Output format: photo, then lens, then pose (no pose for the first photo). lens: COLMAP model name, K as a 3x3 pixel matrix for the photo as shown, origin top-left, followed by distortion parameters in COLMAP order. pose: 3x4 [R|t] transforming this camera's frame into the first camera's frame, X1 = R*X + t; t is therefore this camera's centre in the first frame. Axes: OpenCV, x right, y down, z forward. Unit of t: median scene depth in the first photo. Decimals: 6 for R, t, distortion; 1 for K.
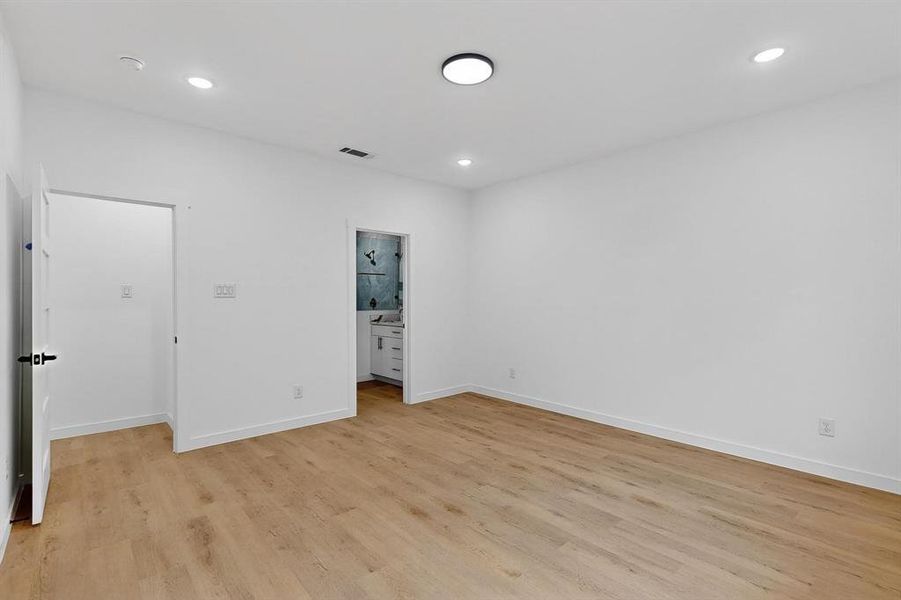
lens RADIAL K [[393.4, 0, 450.5], [0, 393.4, 300.0], [0, 0, 1]] dist [-0.000382, 0.000031]
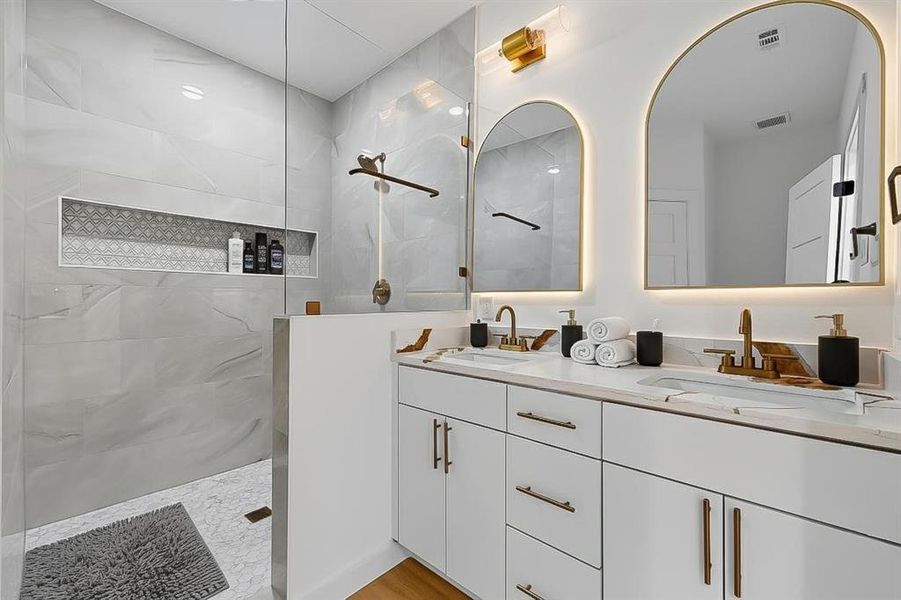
lens RADIAL K [[393.4, 0, 450.5], [0, 393.4, 300.0], [0, 0, 1]] dist [-0.000382, 0.000031]
pose [[0.996934, 0.003241, 0.078174, -0.310121], [-0.003195, 0.999995, -0.000724, 0.028788], [-0.078176, 0.000472, 0.996939, 1.204552]]
